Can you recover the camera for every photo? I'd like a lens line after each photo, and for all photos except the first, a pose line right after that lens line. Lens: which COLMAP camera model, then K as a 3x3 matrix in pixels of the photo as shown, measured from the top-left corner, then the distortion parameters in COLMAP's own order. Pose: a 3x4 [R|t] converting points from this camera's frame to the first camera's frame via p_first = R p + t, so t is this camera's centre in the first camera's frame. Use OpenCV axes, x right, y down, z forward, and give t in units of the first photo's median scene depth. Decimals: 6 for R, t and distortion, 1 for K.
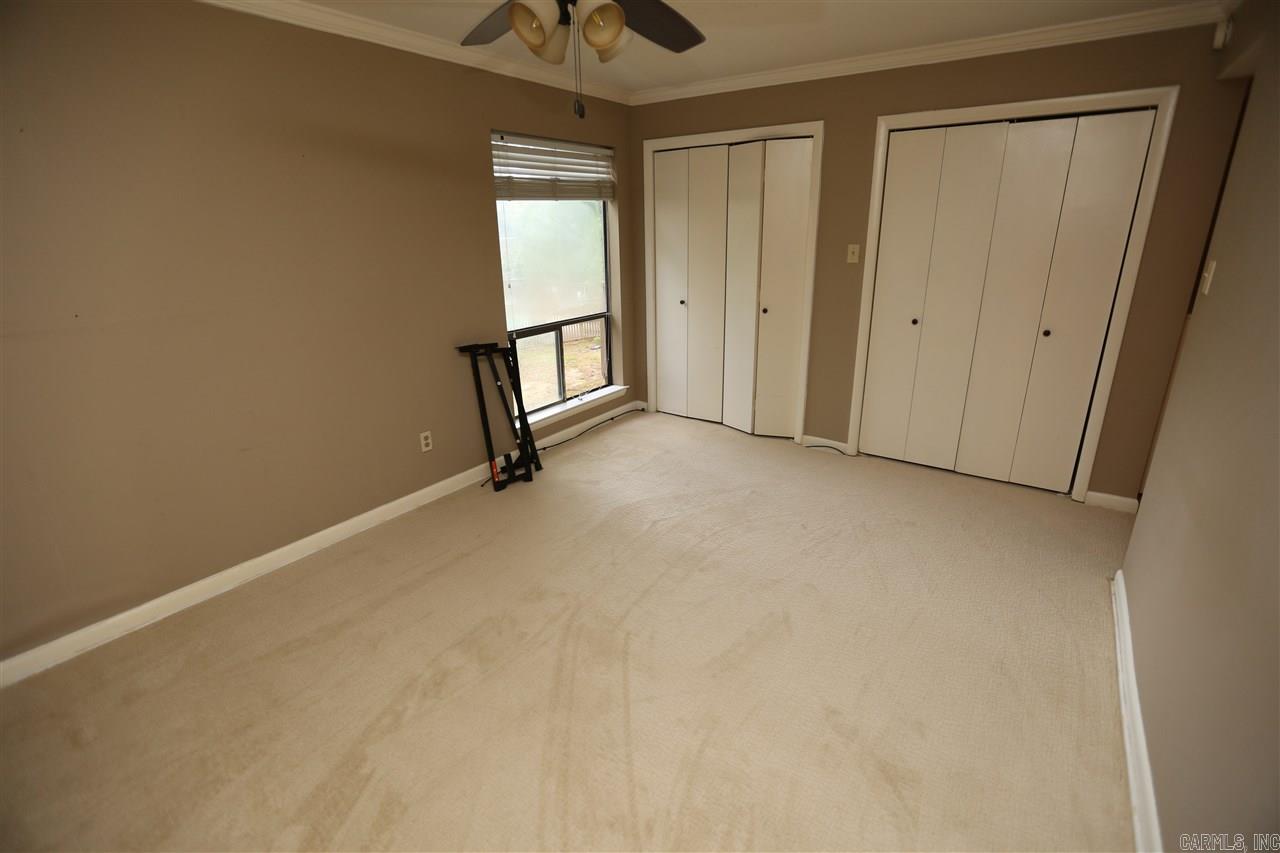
lens RADIAL K [[607.0, 0, 640.0], [0, 607.0, 426.5], [0, 0, 1]] dist [-0.001893, 0.019242]
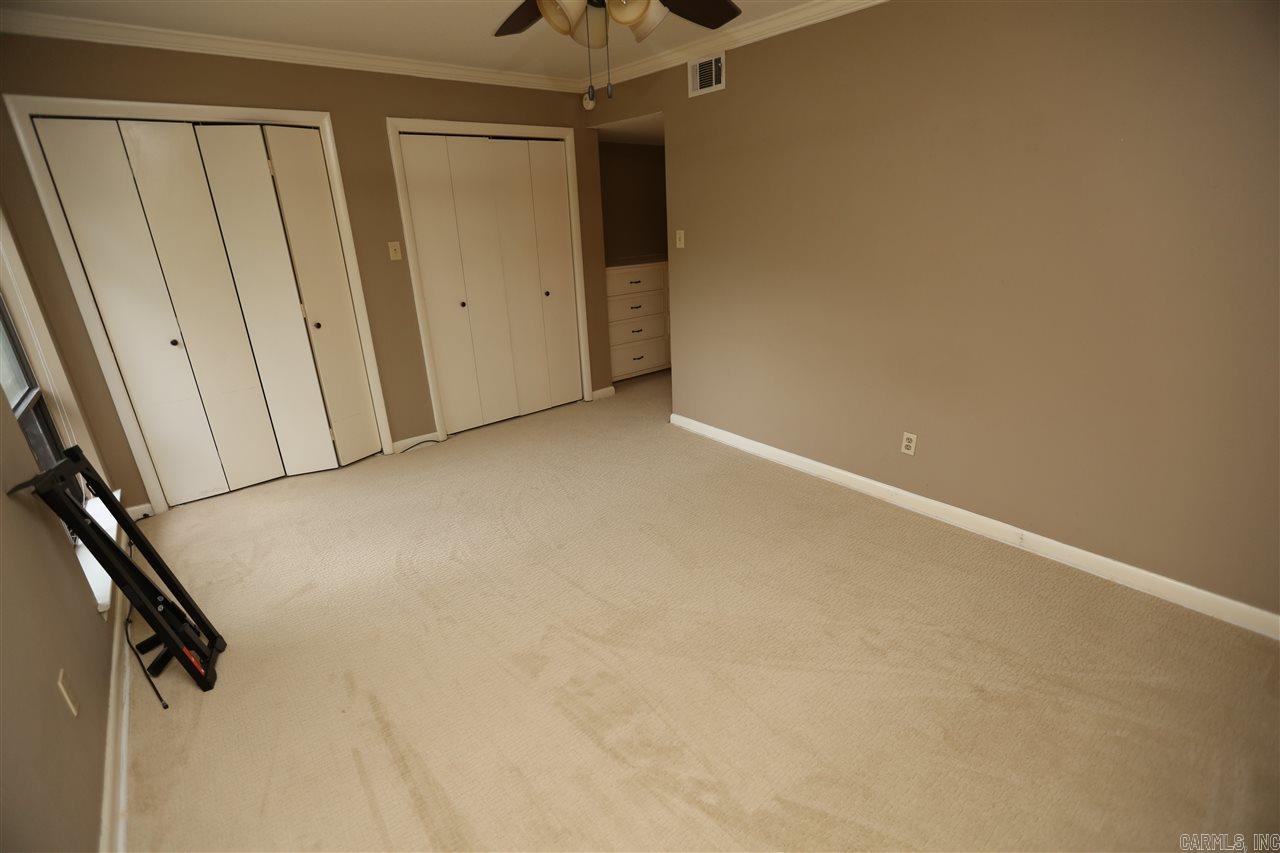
lens RADIAL K [[607.0, 0, 640.0], [0, 607.0, 426.5], [0, 0, 1]] dist [-0.001893, 0.019242]
pose [[0.273721, -0.337211, 0.900758, -0.527106], [0.344641, 0.908724, 0.235464, -0.111242], [-0.897942, 0.245986, 0.364954, 0.320903]]
